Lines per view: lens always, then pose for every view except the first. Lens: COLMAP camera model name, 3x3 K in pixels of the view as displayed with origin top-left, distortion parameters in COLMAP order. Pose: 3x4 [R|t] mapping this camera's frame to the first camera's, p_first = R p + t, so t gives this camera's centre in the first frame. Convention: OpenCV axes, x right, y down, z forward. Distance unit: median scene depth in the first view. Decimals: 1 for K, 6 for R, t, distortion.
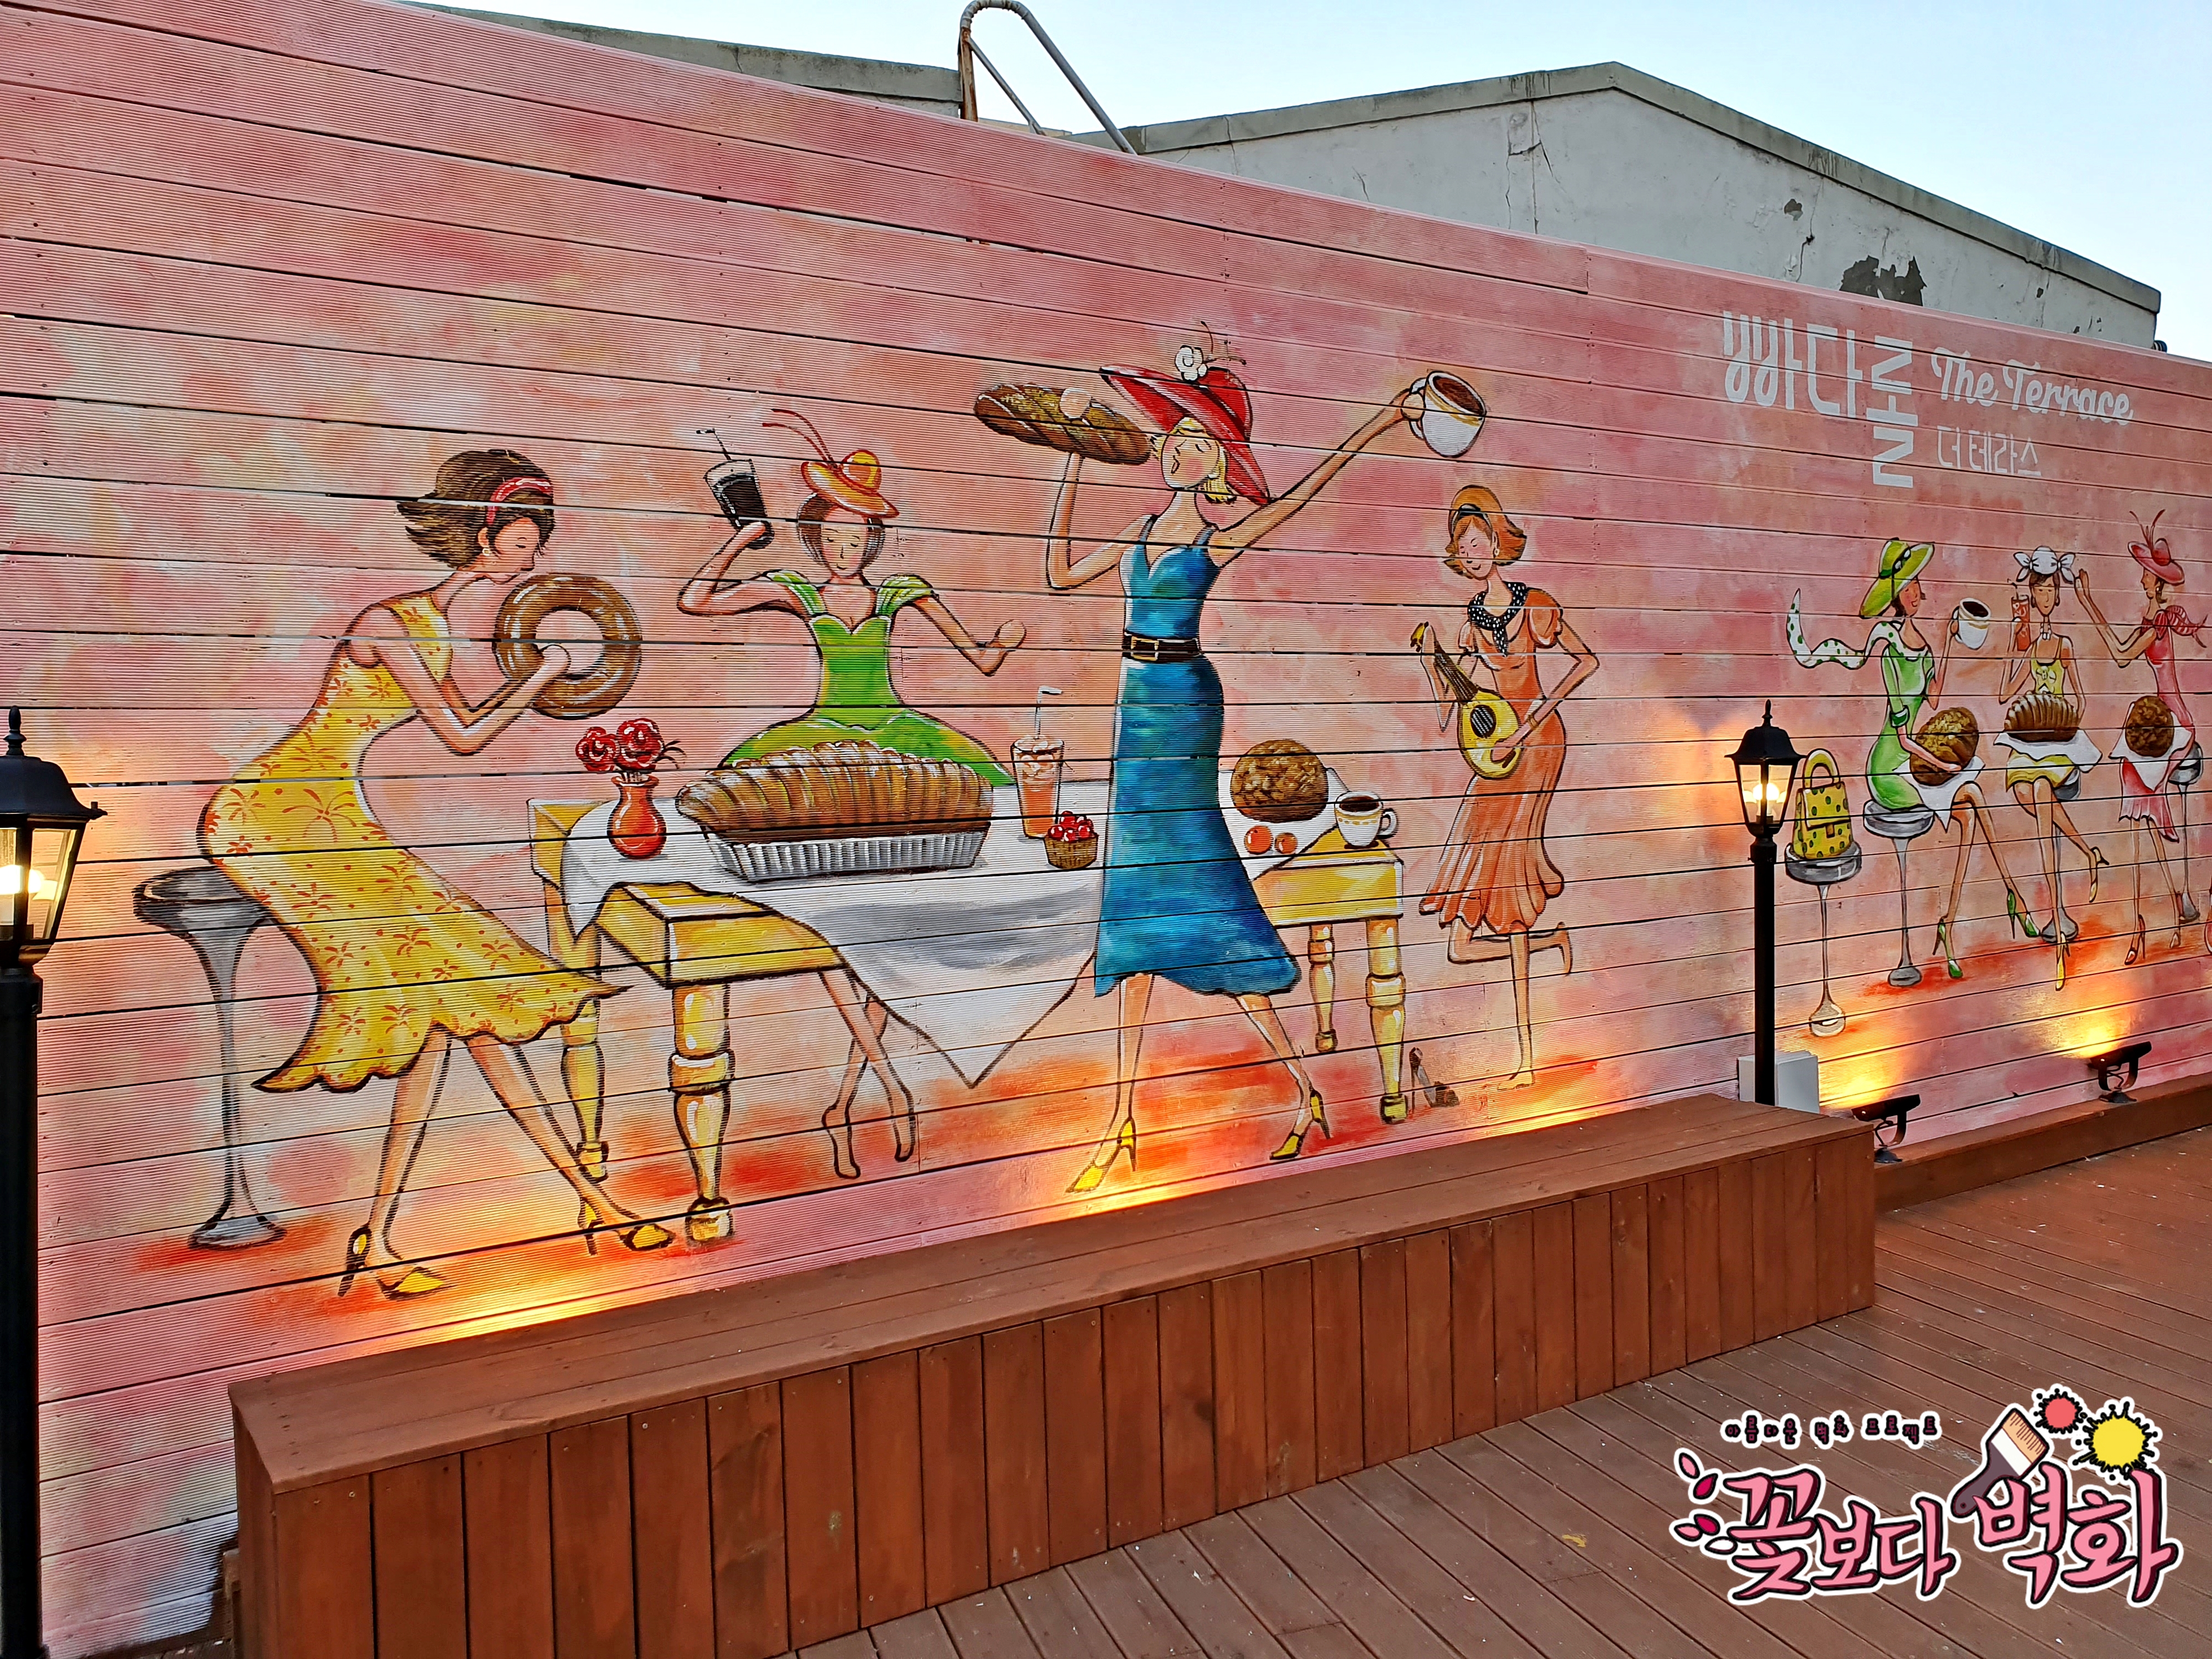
lens RADIAL K [[1714.1, 0, 1087.8], [0, 1714.1, 819.0], [0, 0, 1]] dist [0.026103, -0.001412]
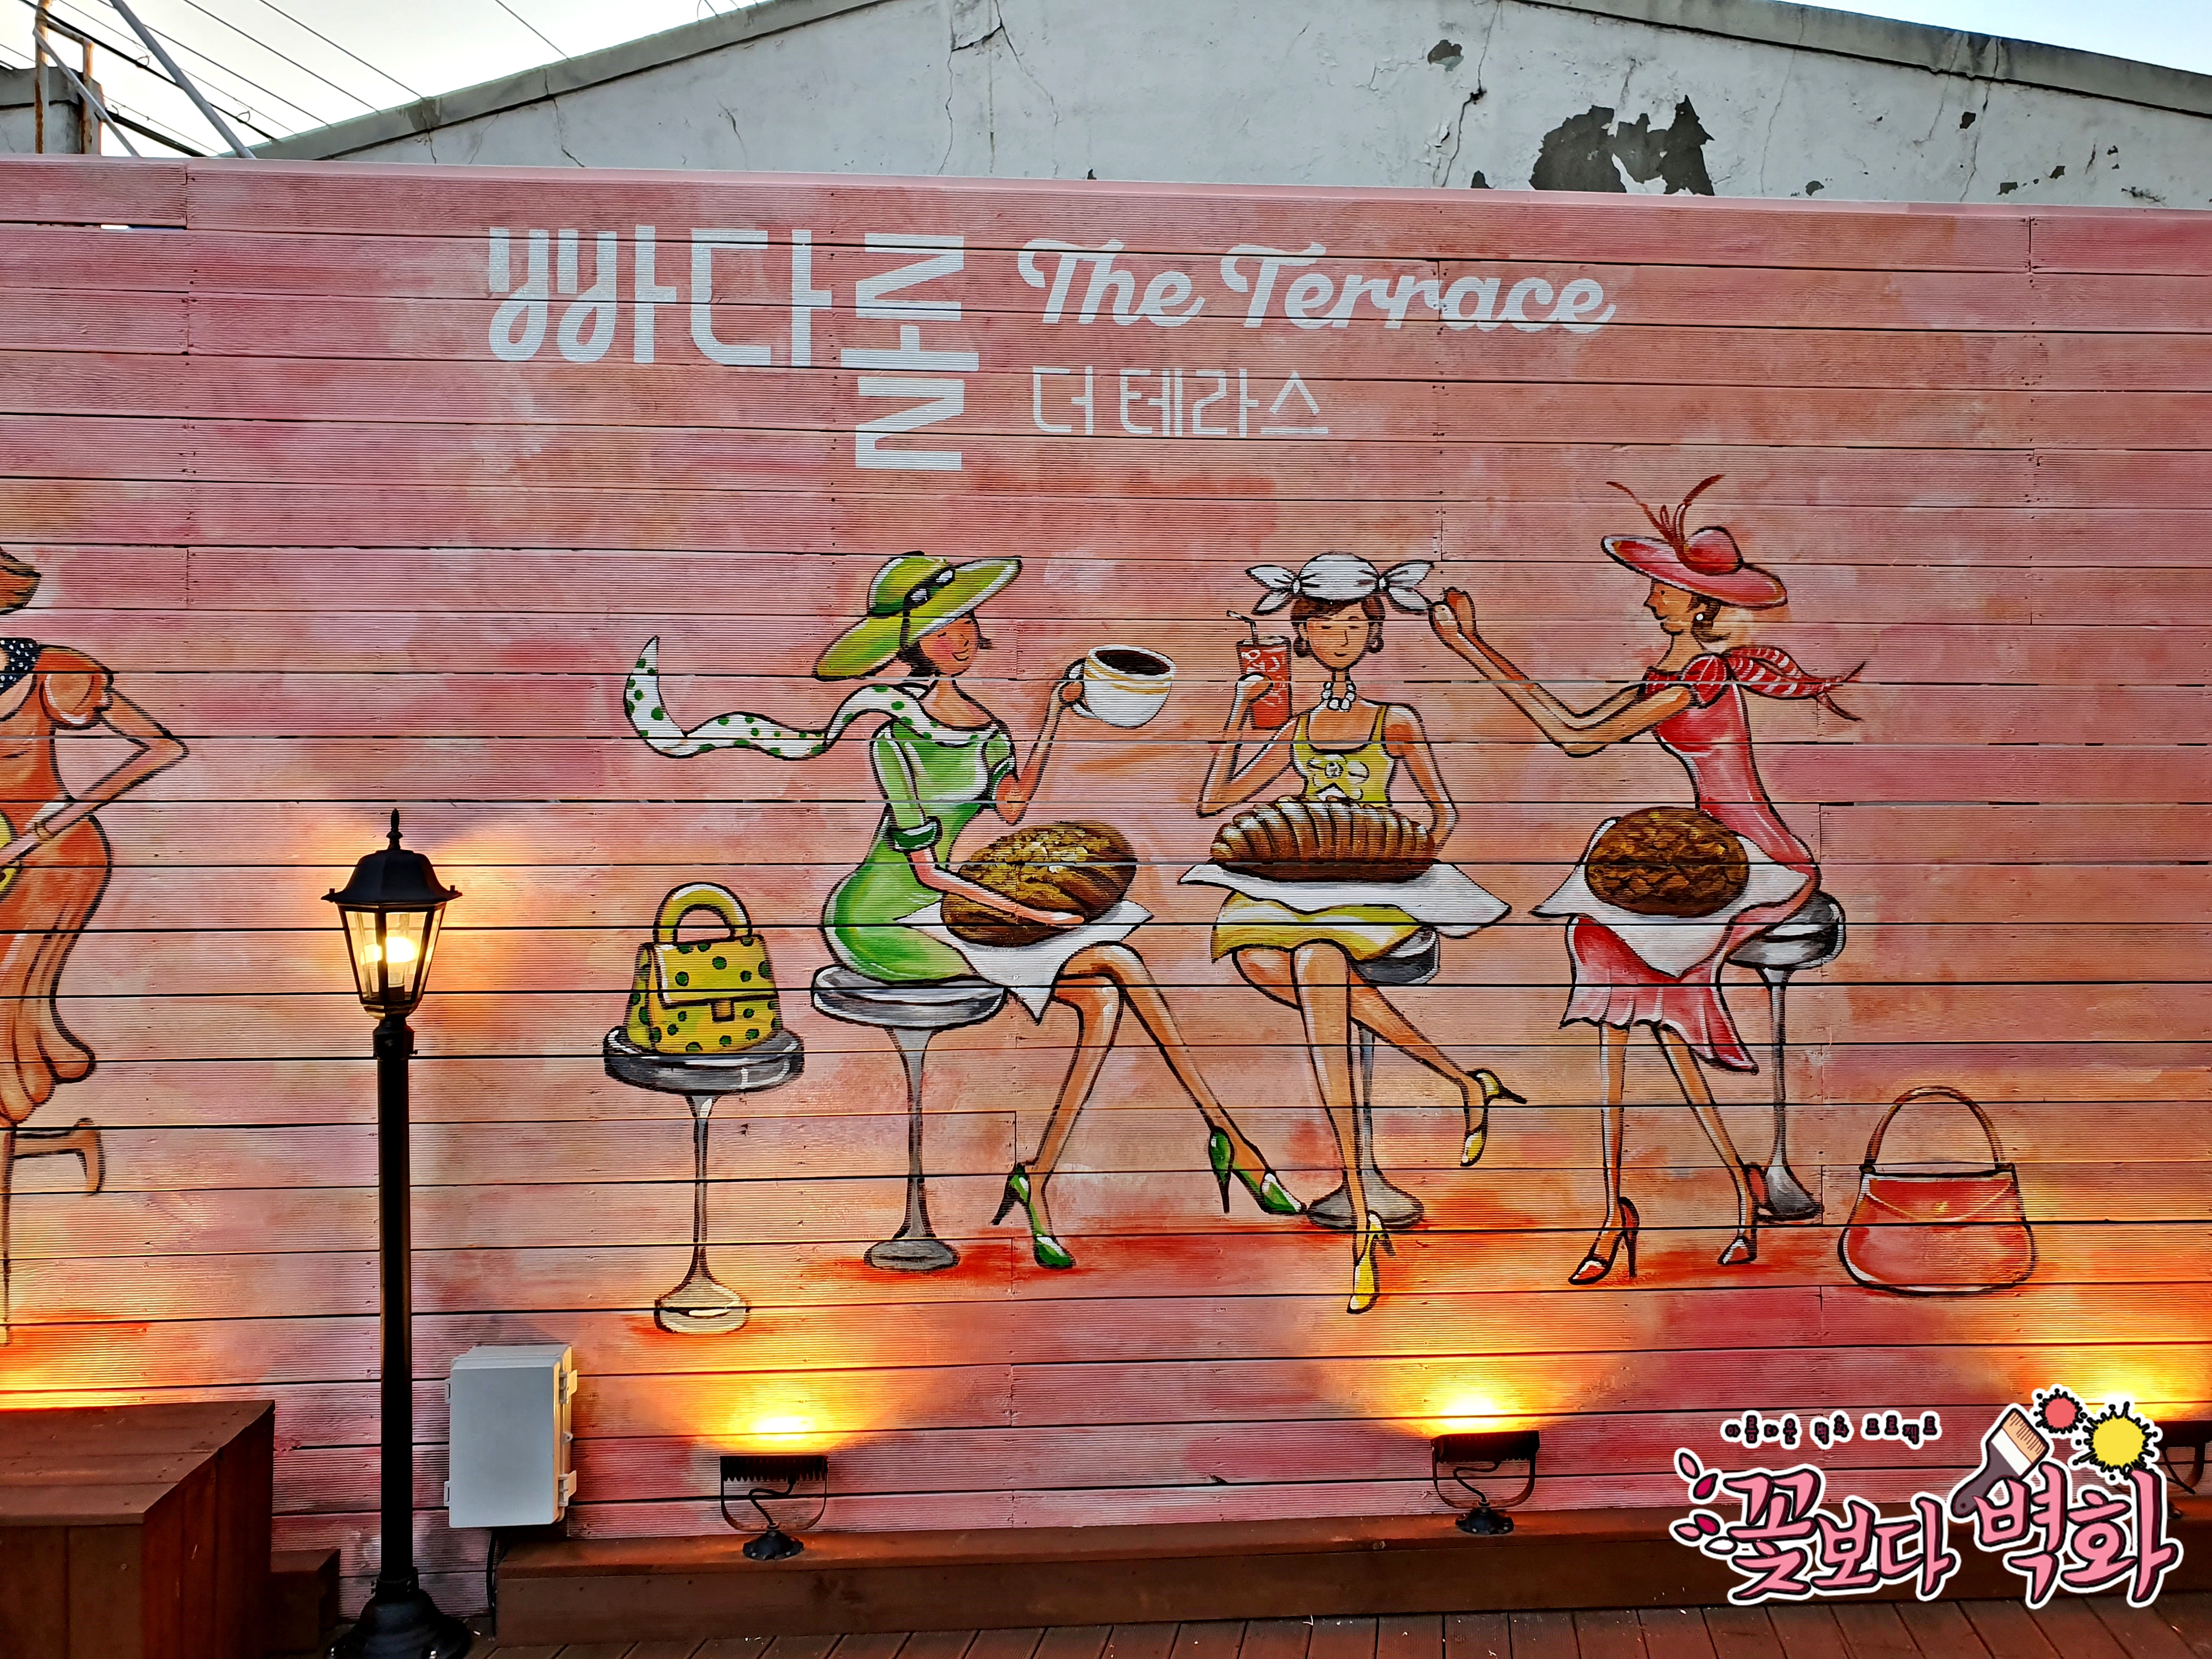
lens RADIAL K [[1695.8, 0, 1105.4], [0, 1695.8, 794.7], [0, 0, 1]] dist [0.022678, -0.011274]
pose [[0.877548, 0.028796, -0.478624, 1.087281], [-0.043446, 0.998864, -0.019563, -0.085668], [0.477517, 0.037962, 0.877802, 0.650200]]
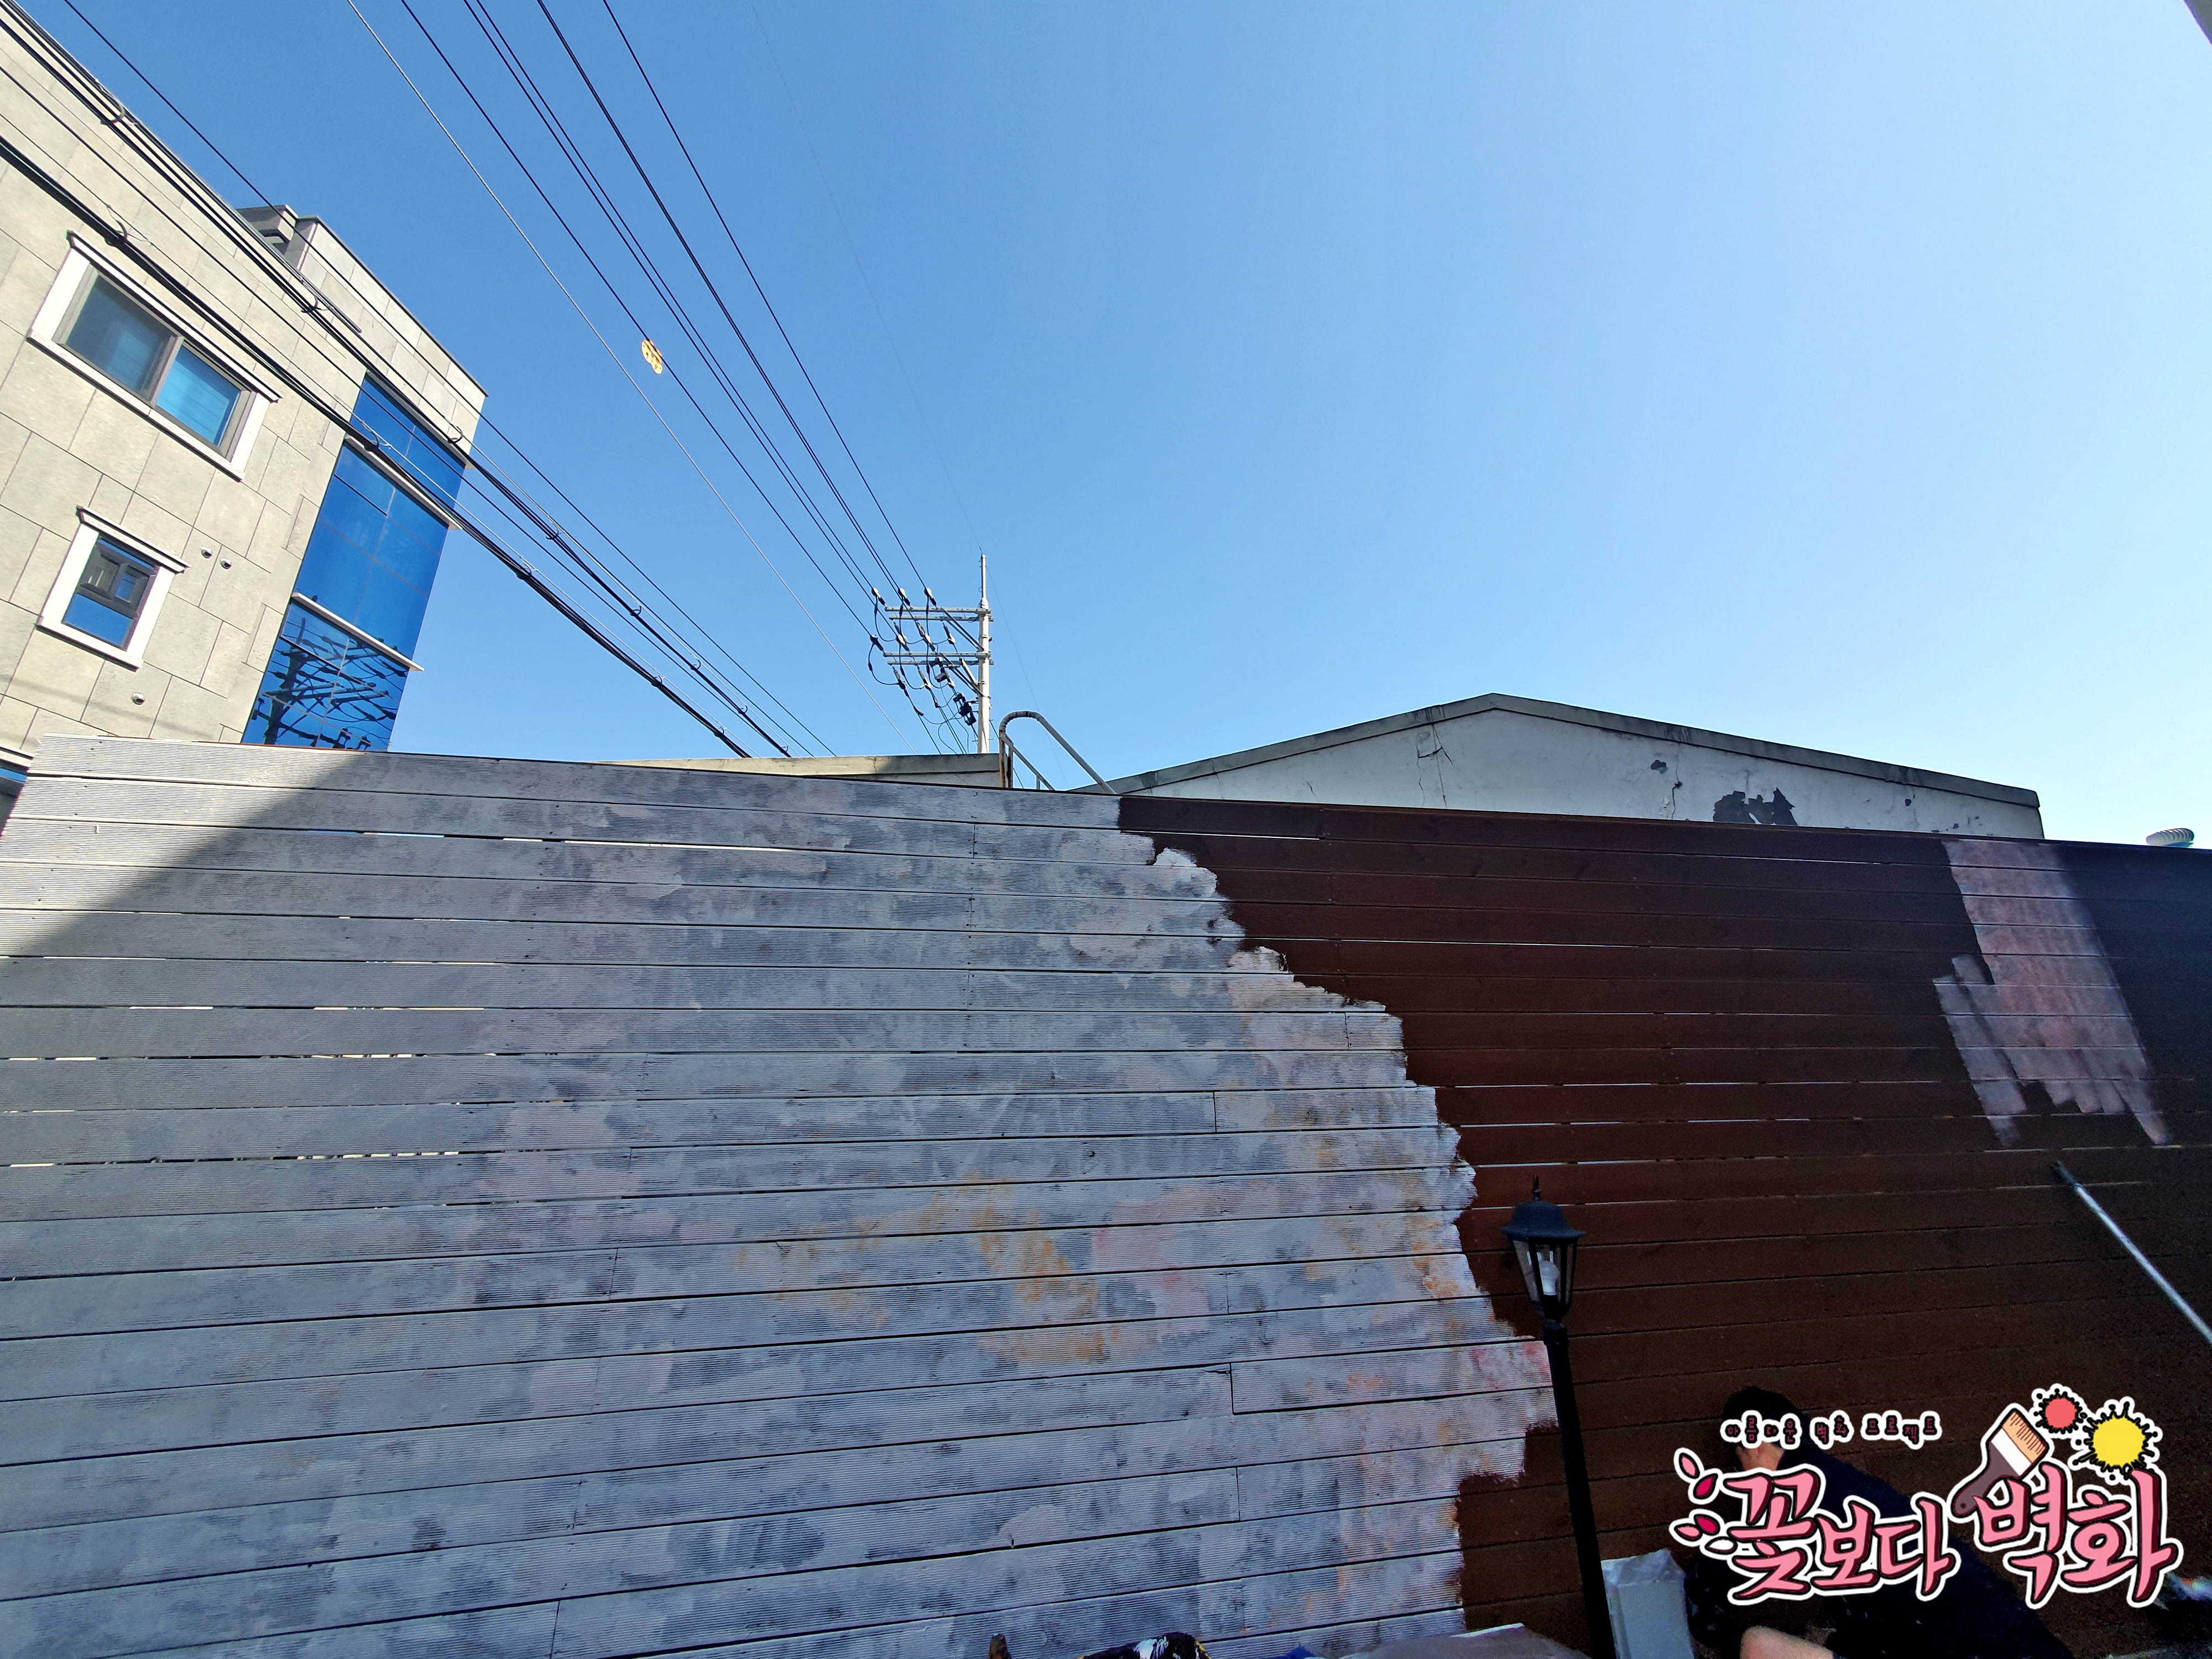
lens RADIAL K [[859.8, 0, 1118.5], [0, 859.8, 833.8], [0, 0, 1]] dist [0.018297, -0.004744]
pose [[0.933160, -0.106936, -0.343186, 0.410048], [-0.016505, 0.940971, -0.338085, -0.095780], [0.359081, 0.321152, 0.876312, 0.417516]]
